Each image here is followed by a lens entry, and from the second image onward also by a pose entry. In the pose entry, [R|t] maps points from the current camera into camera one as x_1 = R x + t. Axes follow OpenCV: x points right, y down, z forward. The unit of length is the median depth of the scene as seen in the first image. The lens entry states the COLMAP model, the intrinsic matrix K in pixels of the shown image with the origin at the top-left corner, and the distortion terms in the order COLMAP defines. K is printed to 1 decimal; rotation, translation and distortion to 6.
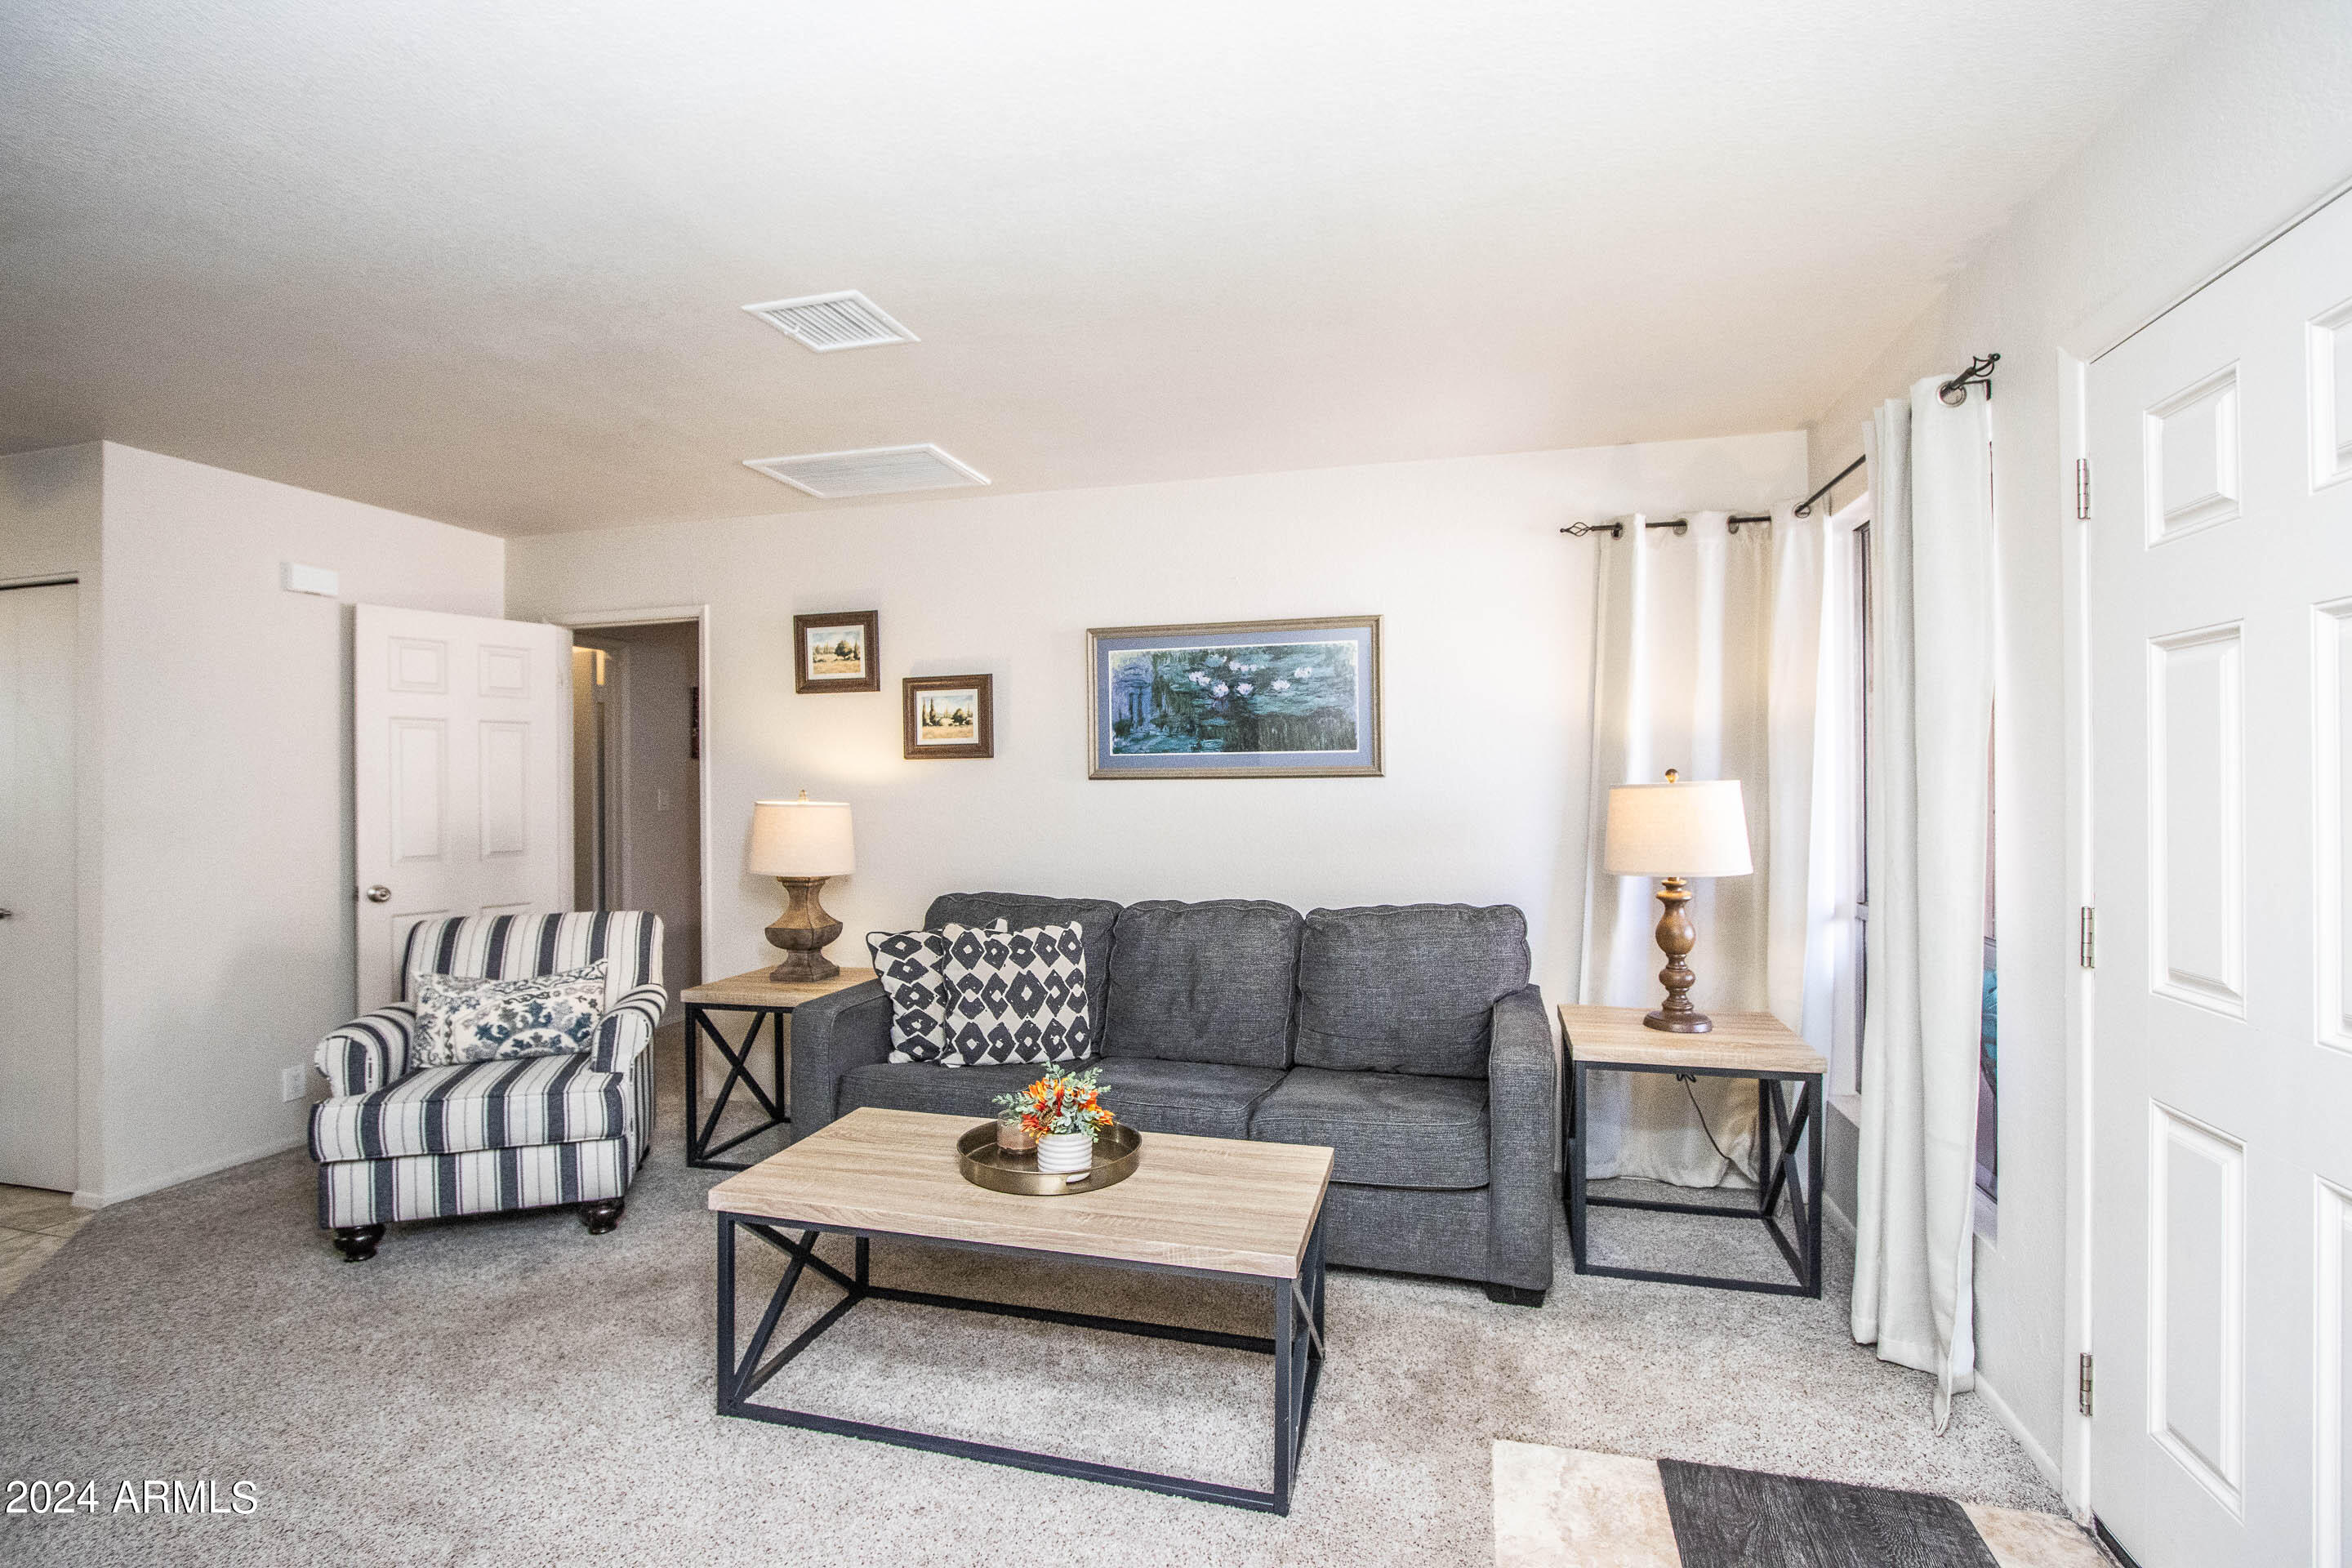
lens RADIAL K [[1115.9, 0, 1176.0], [0, 1115.9, 784.0], [0, 0, 1]] dist [-0.016804, 0.000851]
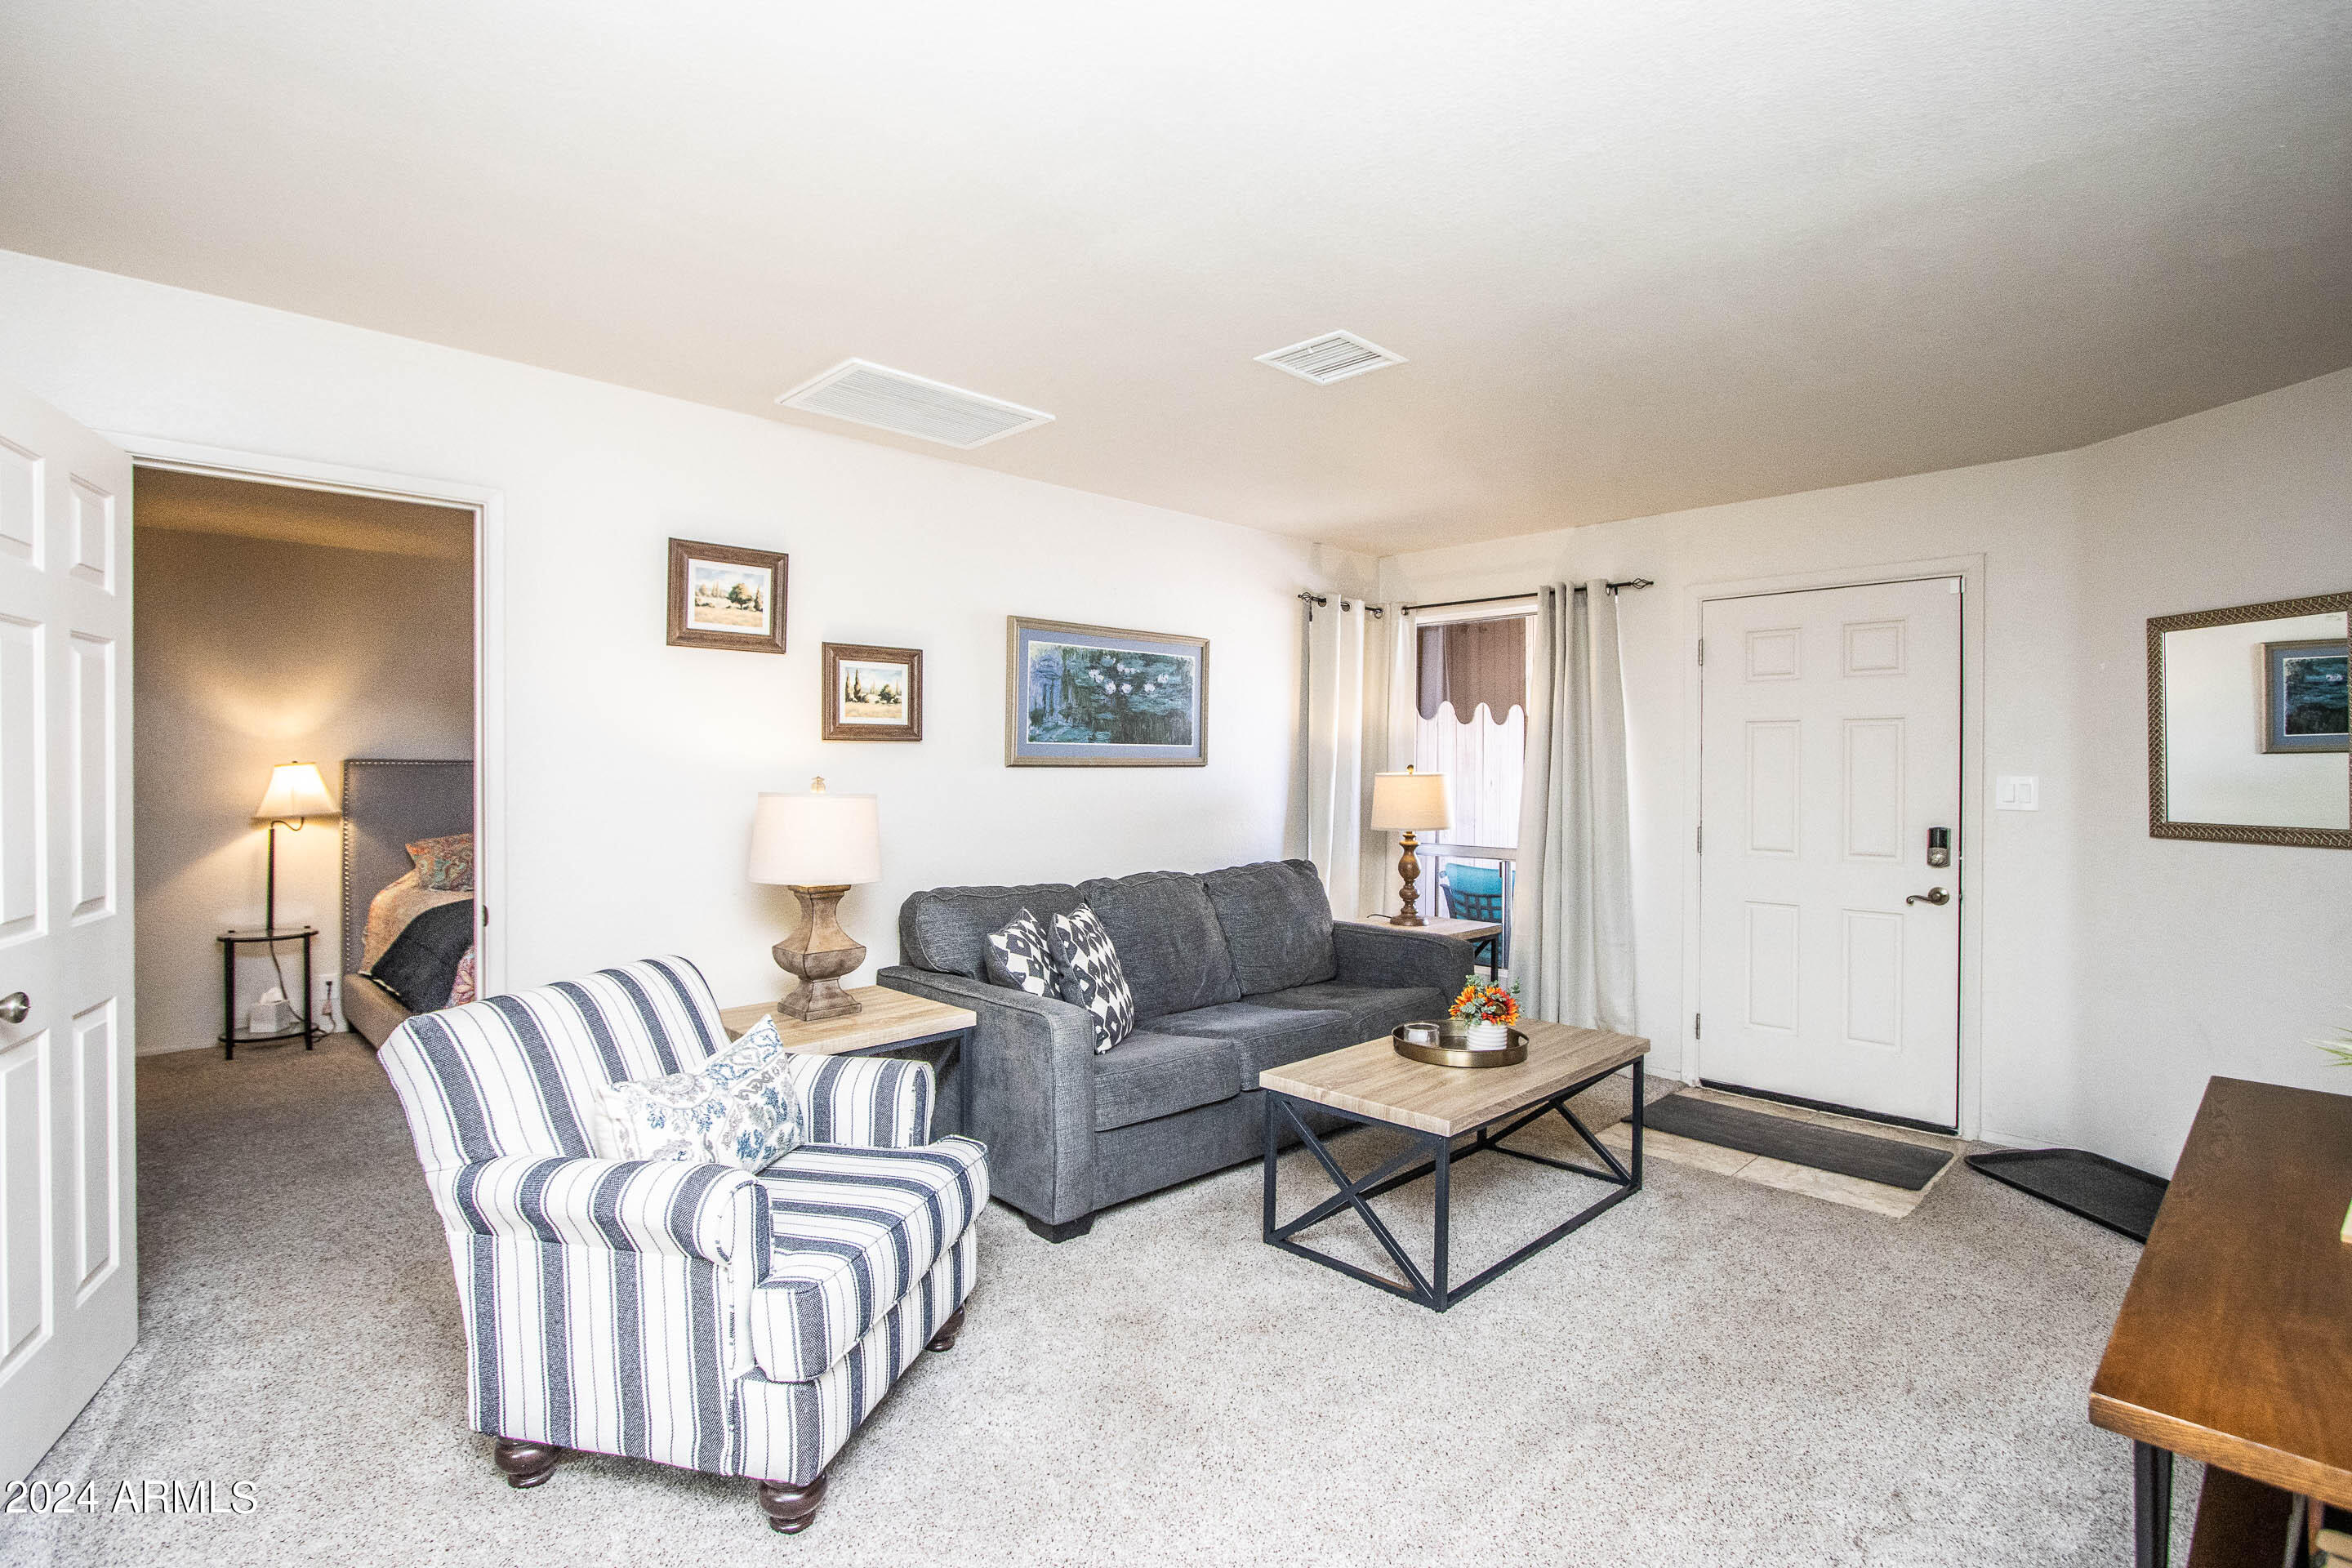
lens RADIAL K [[1120.2, 0, 1163.2], [0, 1120.2, 776.6], [0, 0, 1]] dist [-0.018619, 0.001555]
pose [[0.499713, 0.002903, 0.866186, -0.882685], [-0.001694, 0.999996, -0.002374, 0.007091], [-0.866189, -0.000281, 0.499716, 0.383300]]
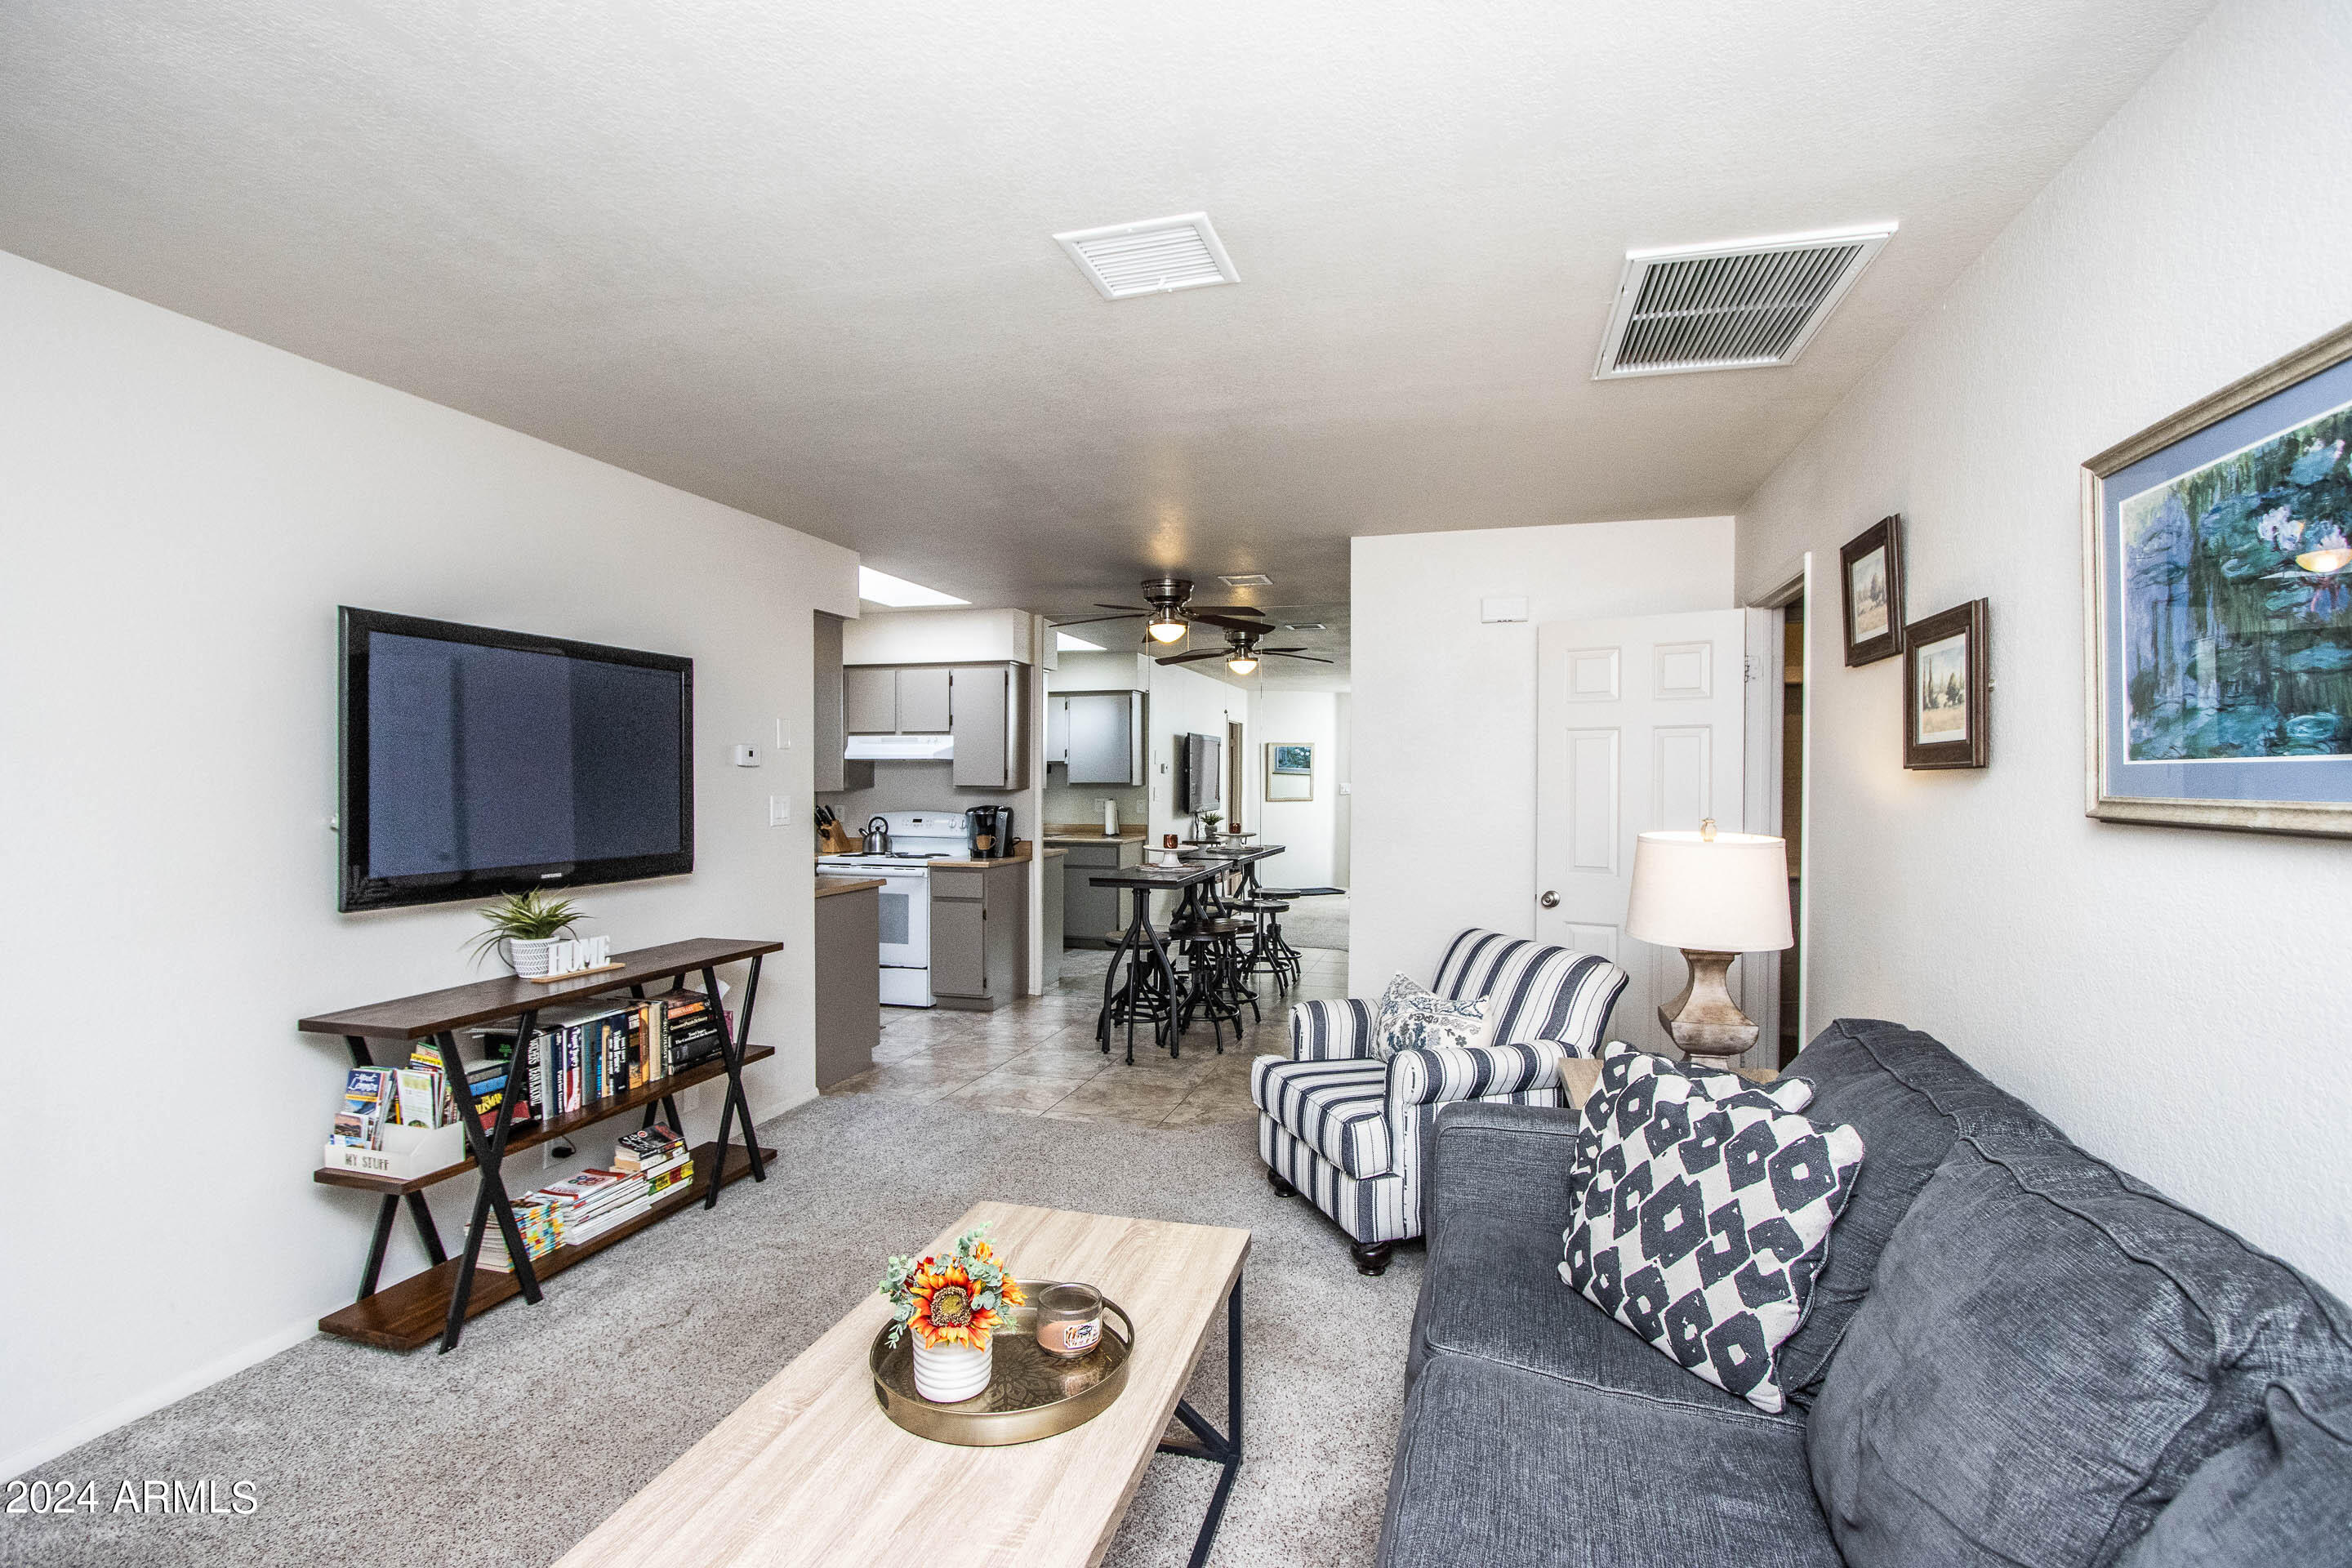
lens RADIAL K [[1131.7, 0, 1165.8], [0, 1131.7, 796.4], [0, 0, 1]] dist [-0.010656, 0.000656]
pose [[-0.009910, 0.025708, -0.999620, 0.346375], [-0.009047, 0.999626, 0.025798, -0.021261], [0.999910, 0.009300, -0.009674, 0.663581]]
